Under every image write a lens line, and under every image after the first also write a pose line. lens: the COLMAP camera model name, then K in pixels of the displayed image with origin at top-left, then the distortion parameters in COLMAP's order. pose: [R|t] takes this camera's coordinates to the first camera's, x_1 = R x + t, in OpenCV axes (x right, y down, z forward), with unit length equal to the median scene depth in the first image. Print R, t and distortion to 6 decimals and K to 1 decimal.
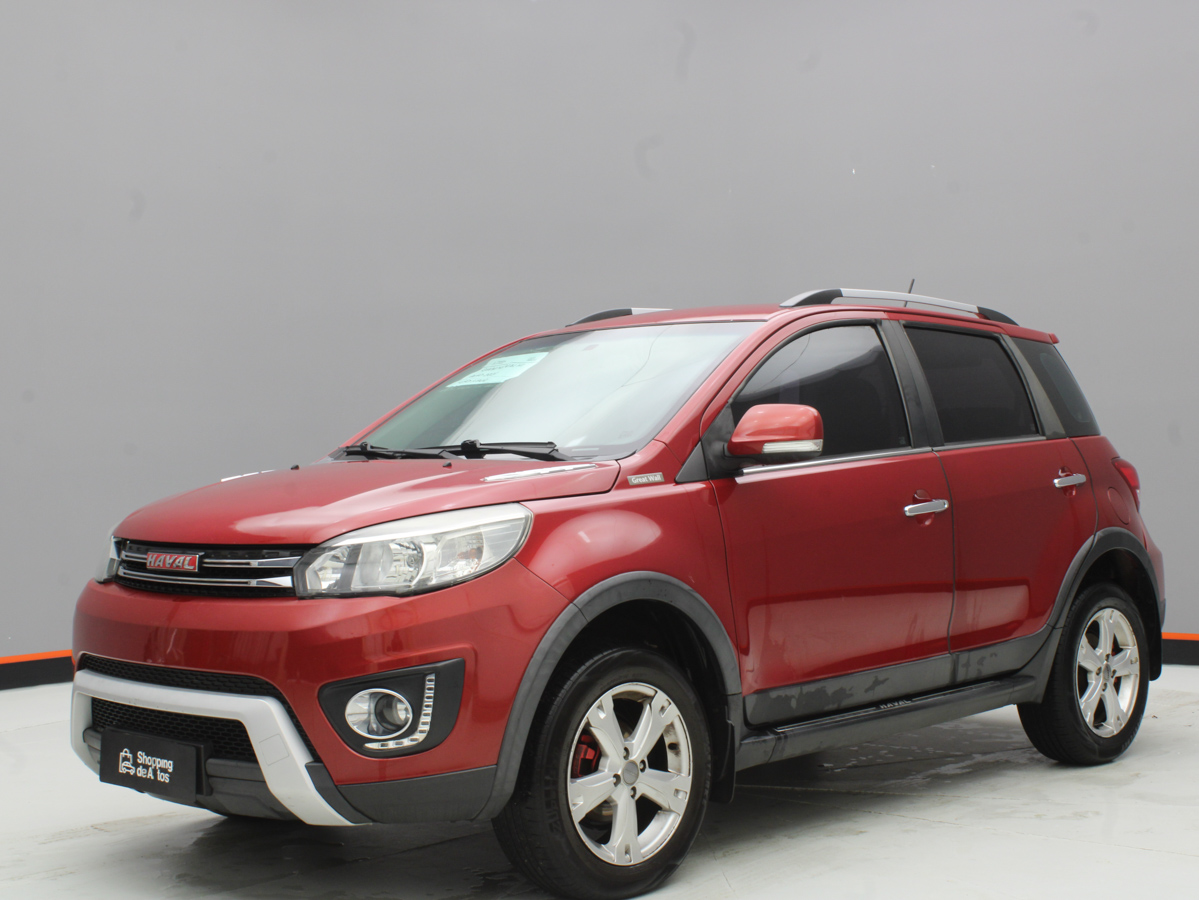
lens RADIAL K [[1721.6, 0, 600.6], [0, 1721.6, 451.3], [0, 0, 1]] dist [-0.080273, 0.000000]
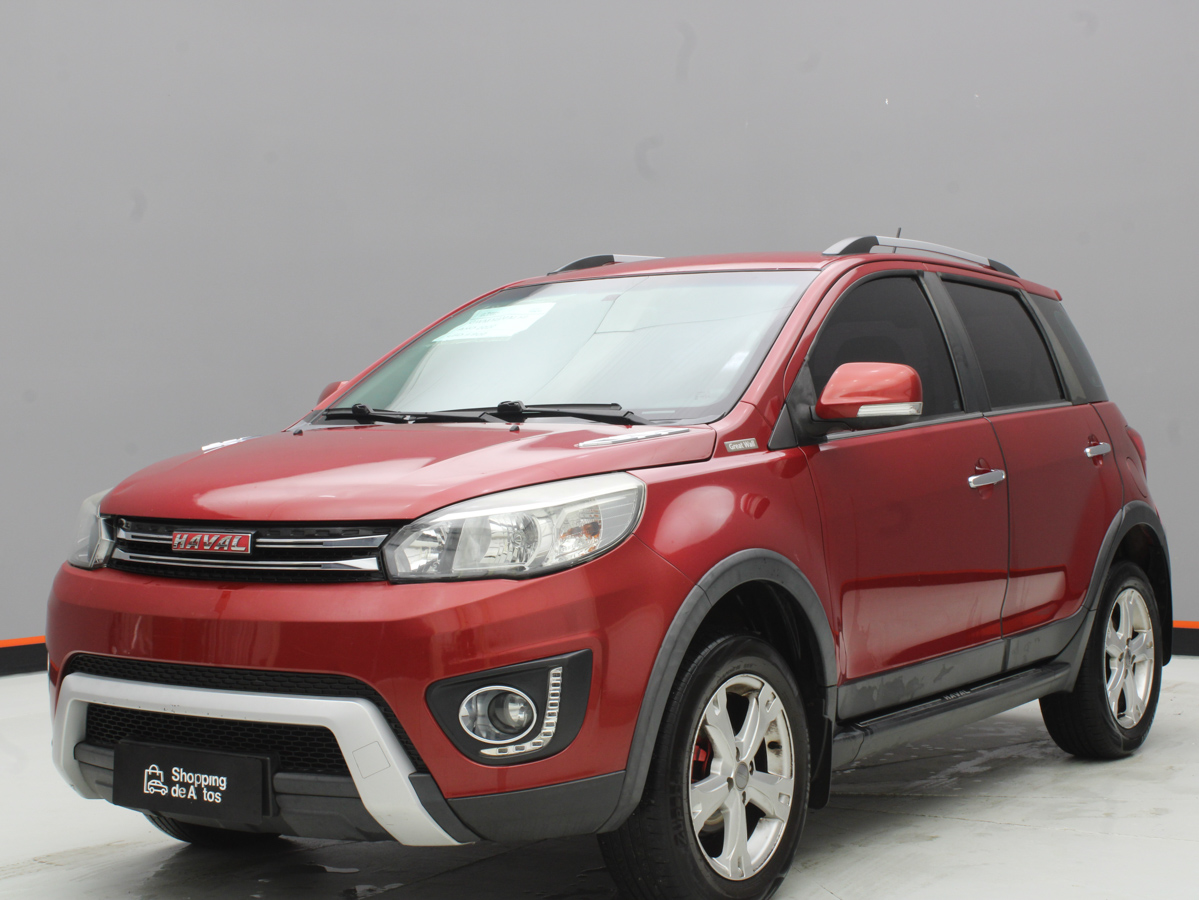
lens RADIAL K [[1938.3, 0, 596.1], [0, 1938.3, 453.6], [0, 0, 1]] dist [-0.066156, 0.000000]
pose [[0.987073, 0.000308, 0.160270, -0.211918], [-0.002707, 0.999888, 0.014750, 0.006004], [-0.160247, -0.014993, 0.986963, 0.027396]]
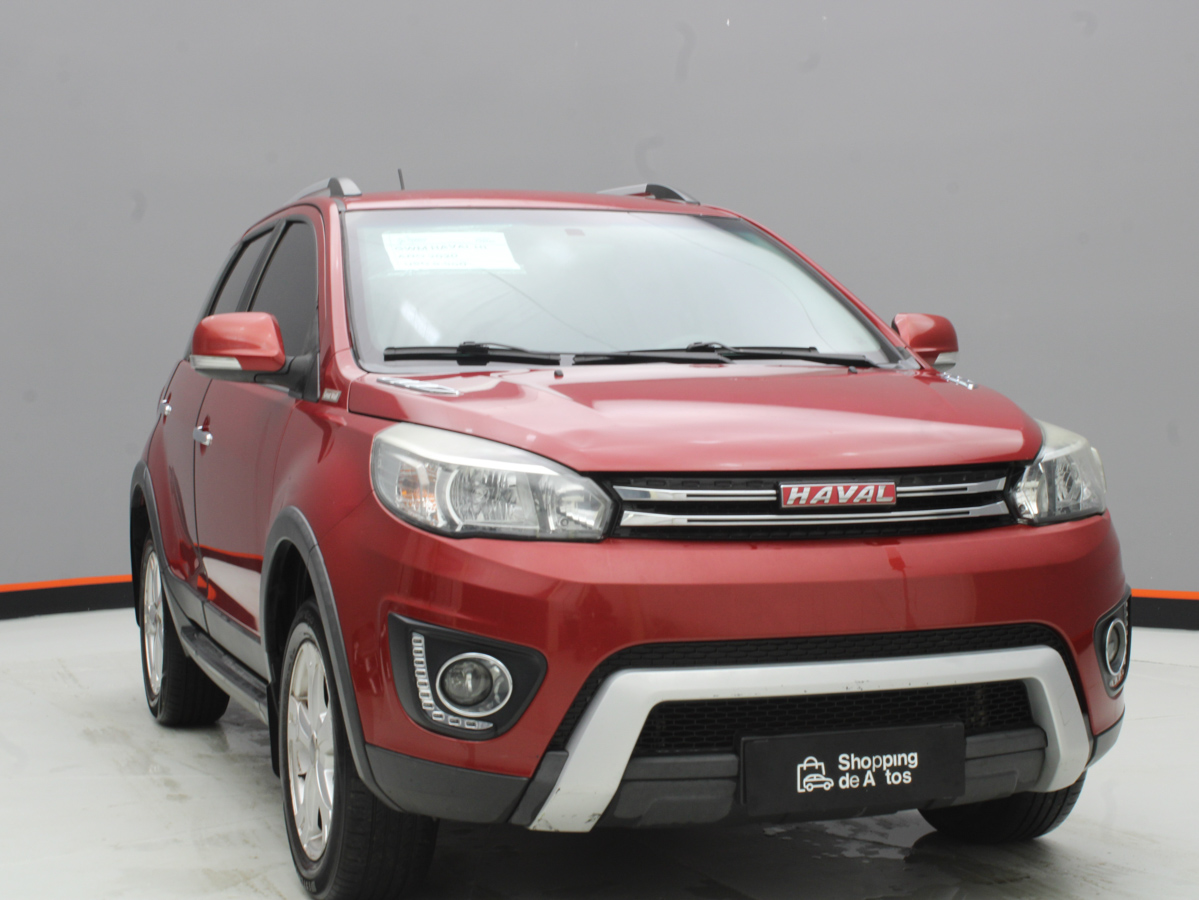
lens RADIAL K [[1989.8, 0, 600.8], [0, 1989.8, 451.5], [0, 0, 1]] dist [0.084093, 0.000000]
pose [[0.451143, -0.020519, 0.892216, -1.052337], [-0.007225, 0.999619, 0.026643, 0.023027], [-0.892423, -0.018466, 0.450823, 0.690731]]
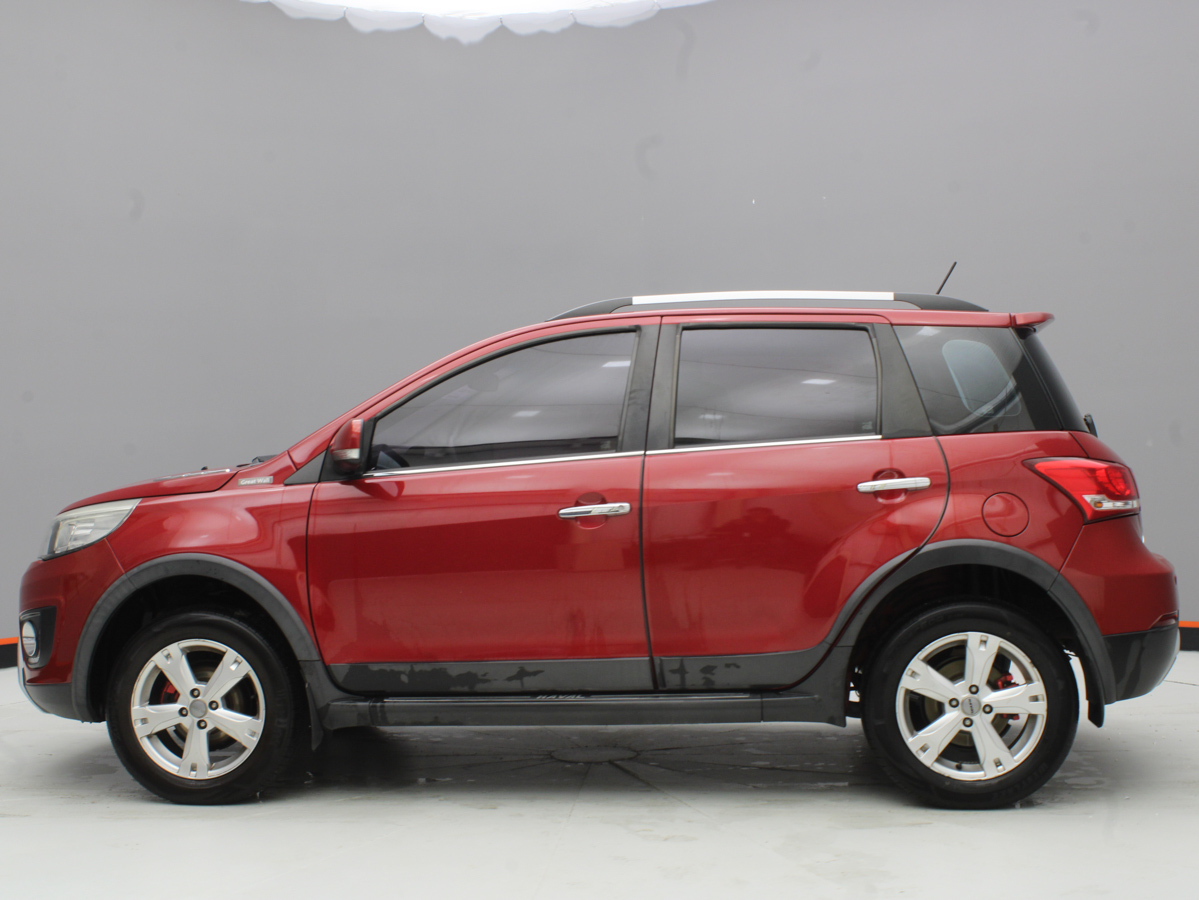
lens RADIAL K [[1518.7, 0, 604.6], [0, 1518.7, 443.2], [0, 0, 1]] dist [-0.083323, 0.000000]
pose [[0.626135, -0.004453, -0.779702, 1.069385], [0.012638, 0.999910, 0.004439, -0.013604], [0.779612, -0.012633, 0.626135, 0.518780]]
